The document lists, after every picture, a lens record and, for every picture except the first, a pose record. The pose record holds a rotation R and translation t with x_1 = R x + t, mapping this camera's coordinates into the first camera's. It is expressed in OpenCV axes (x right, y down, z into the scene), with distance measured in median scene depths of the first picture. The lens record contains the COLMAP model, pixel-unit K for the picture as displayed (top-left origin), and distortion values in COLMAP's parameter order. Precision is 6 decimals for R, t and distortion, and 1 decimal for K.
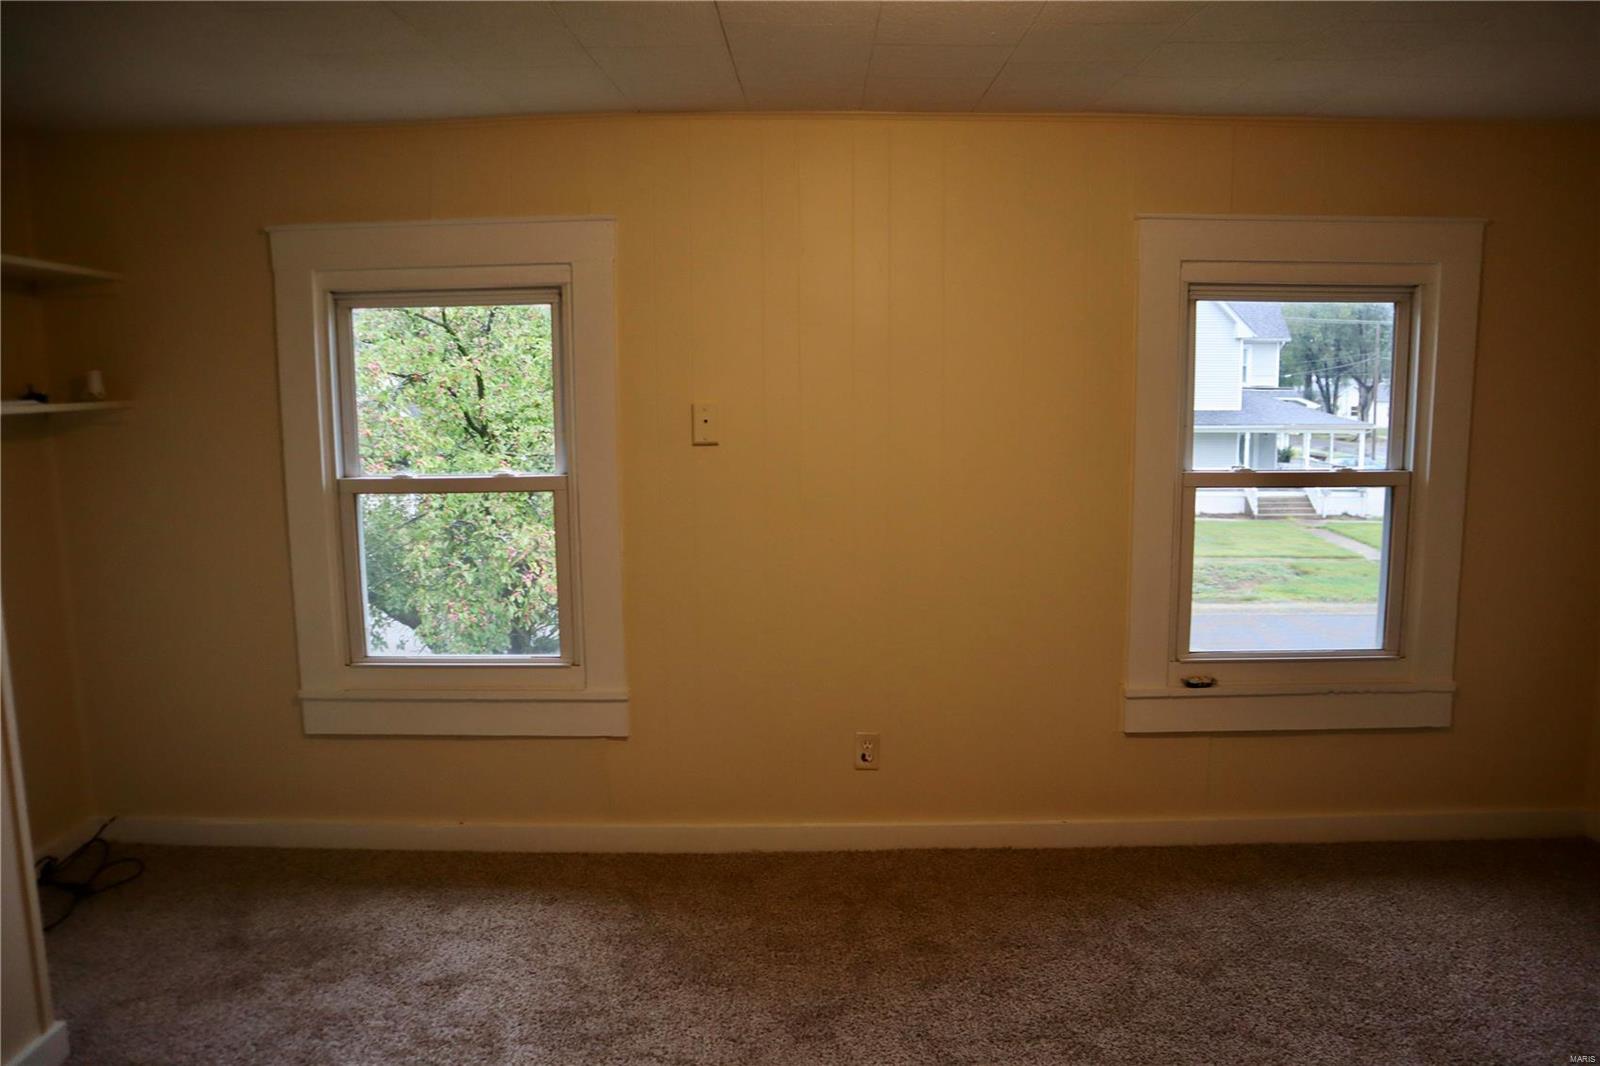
lens RADIAL K [[1084.7, 0, 804.1], [0, 1084.7, 538.4], [0, 0, 1]] dist [-0.114897, 0.055148]
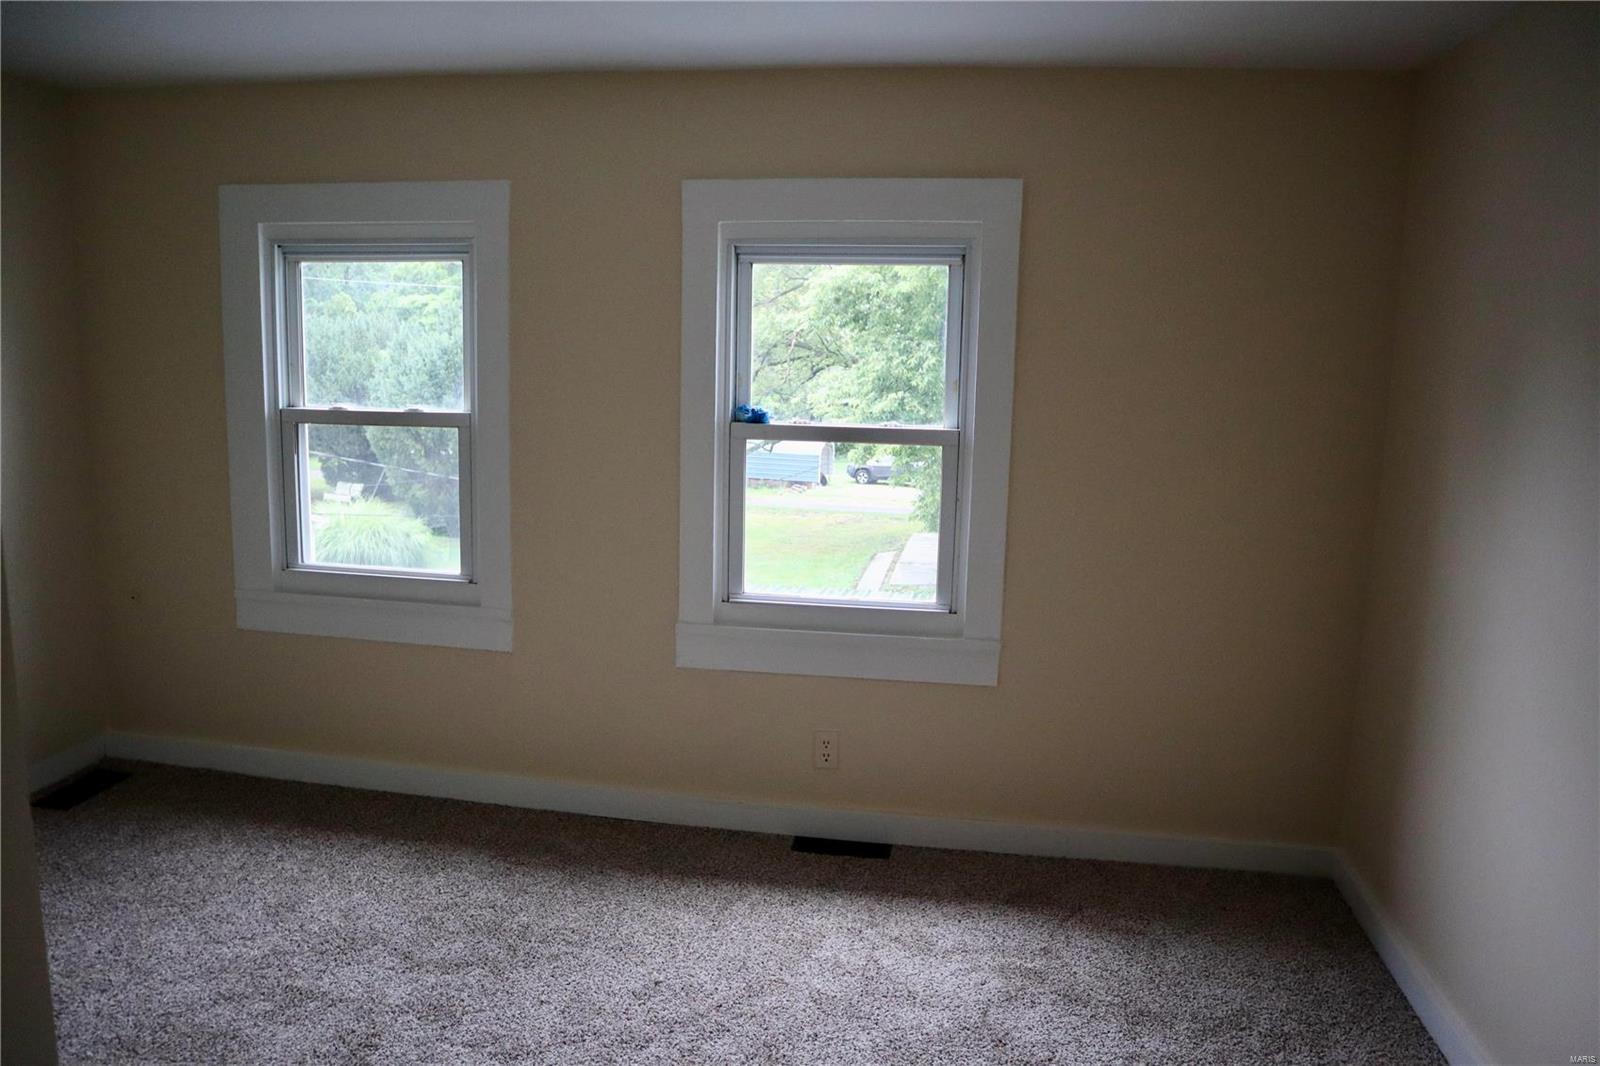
lens RADIAL K [[1084.7, 0, 804.1], [0, 1084.7, 538.4], [0, 0, 1]] dist [-0.114897, 0.055148]
pose [[0.977089, 0.063073, -0.203269, 0.413618], [-0.053141, 0.997128, 0.053958, -0.007168], [0.206089, -0.041920, 0.977635, -0.031001]]
